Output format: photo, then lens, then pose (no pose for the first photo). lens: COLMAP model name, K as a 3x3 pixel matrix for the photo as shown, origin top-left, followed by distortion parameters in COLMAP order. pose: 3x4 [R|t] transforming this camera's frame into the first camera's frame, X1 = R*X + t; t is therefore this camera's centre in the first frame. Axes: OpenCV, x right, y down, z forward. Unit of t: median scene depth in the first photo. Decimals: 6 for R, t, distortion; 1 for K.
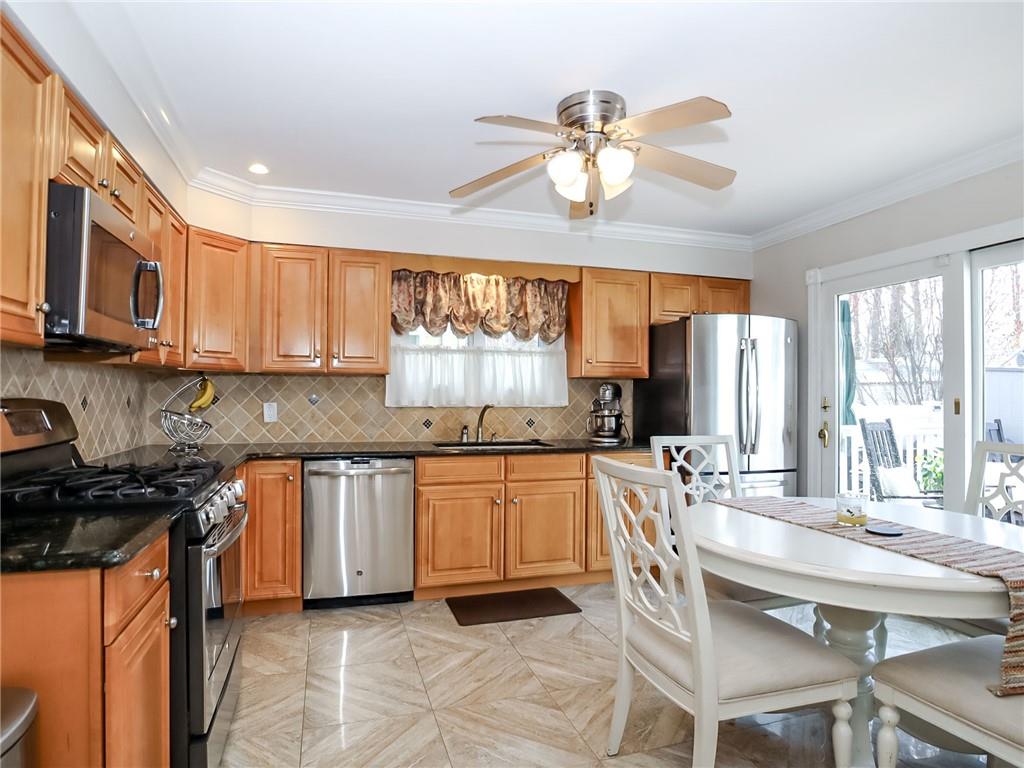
lens RADIAL K [[590.5, 0, 508.3], [0, 590.5, 388.5], [0, 0, 1]] dist [-0.015473, 0.003134]
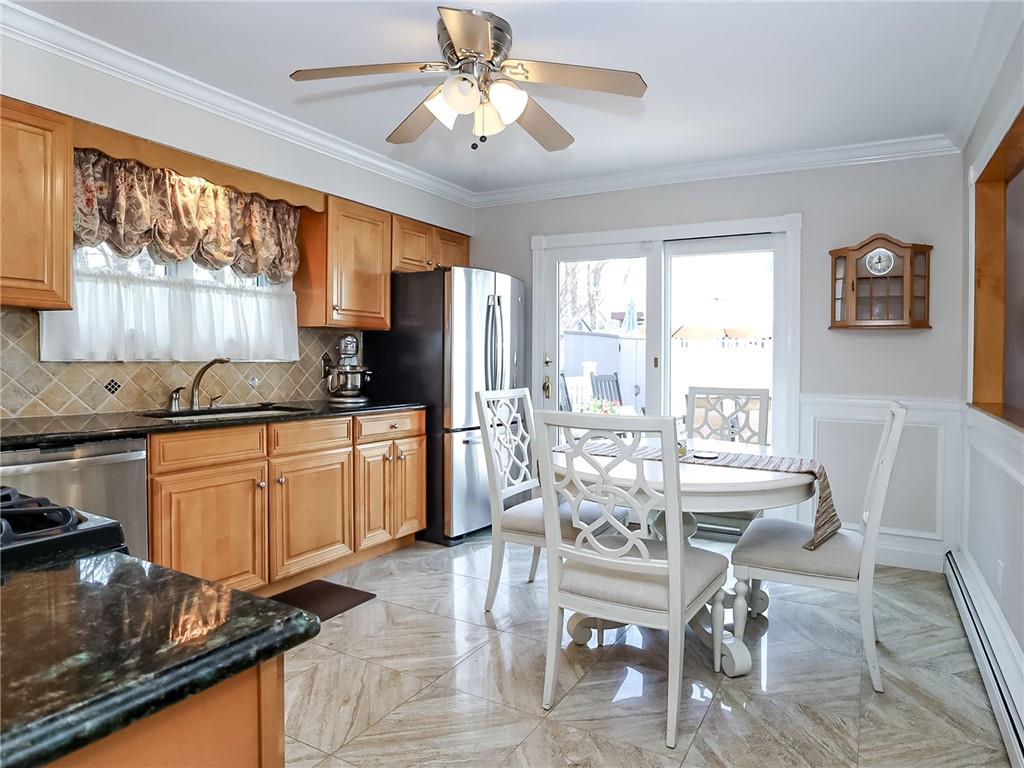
lens RADIAL K [[650.5, 0, 533.2], [0, 650.5, 367.2], [0, 0, 1]] dist [0.007281, 0.005921]
pose [[0.710073, -0.005053, 0.704110, -0.322271], [-0.018431, 0.999498, 0.025760, 0.009218], [-0.703887, -0.031269, 0.709624, 0.134419]]
